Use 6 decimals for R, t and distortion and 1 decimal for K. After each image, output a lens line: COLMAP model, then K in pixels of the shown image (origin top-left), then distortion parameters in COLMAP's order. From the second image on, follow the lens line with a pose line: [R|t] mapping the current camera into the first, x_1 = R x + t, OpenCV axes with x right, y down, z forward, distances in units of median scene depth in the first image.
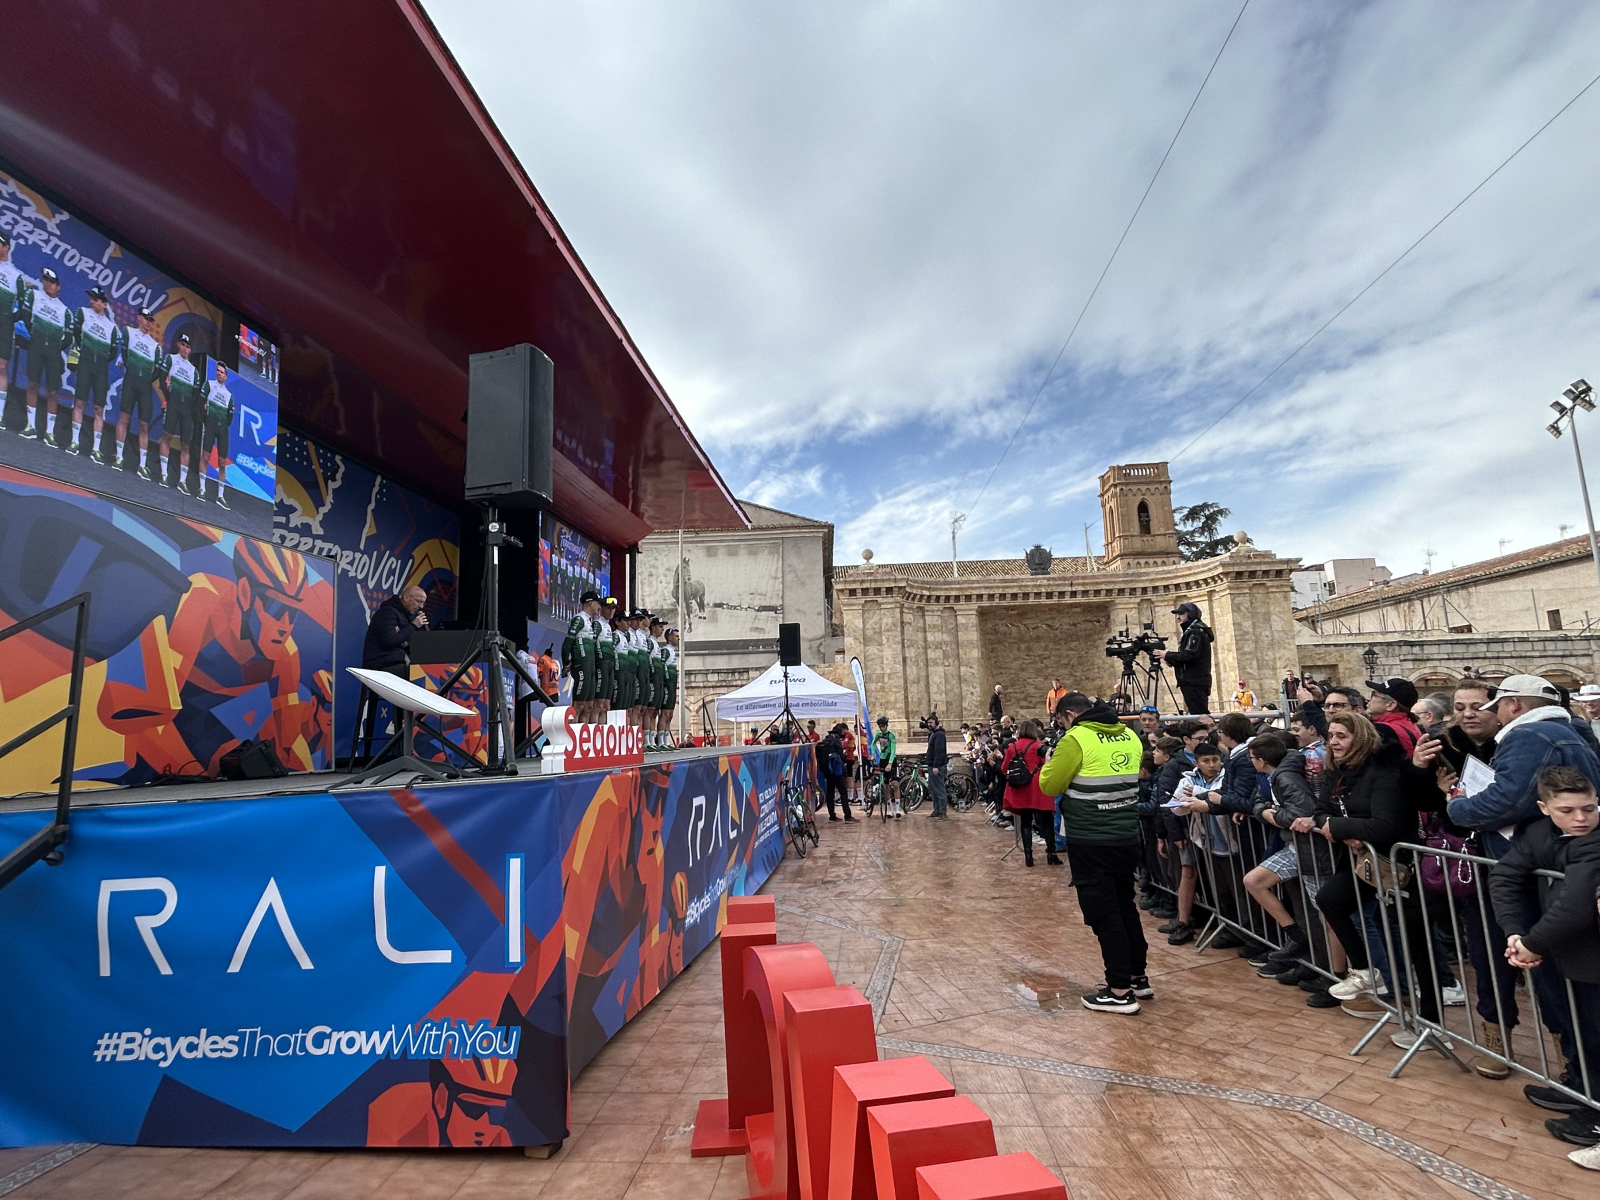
lens RADIAL K [[852.3, 0, 809.4], [0, 852.3, 590.4], [0, 0, 1]] dist [0.005118, -0.000688]
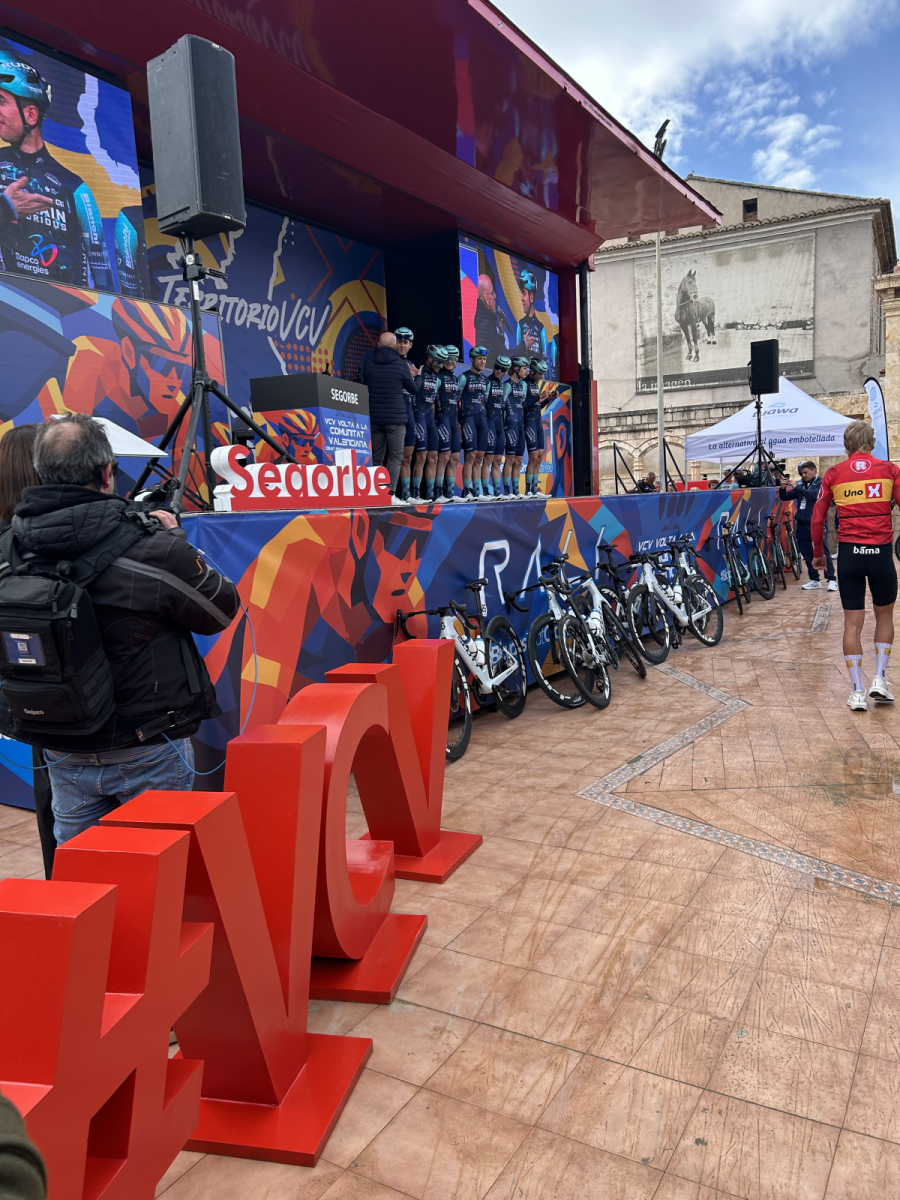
lens RADIAL K [[918.8, 0, 450.0], [0, 918.8, 598.8], [0, 0, 1]] dist [0.040838, -0.018993]
pose [[0.895250, 0.041752, -0.443603, 0.214380], [0.088210, 0.959286, 0.268308, 0.021636], [0.436745, -0.279333, 0.855118, 0.076588]]
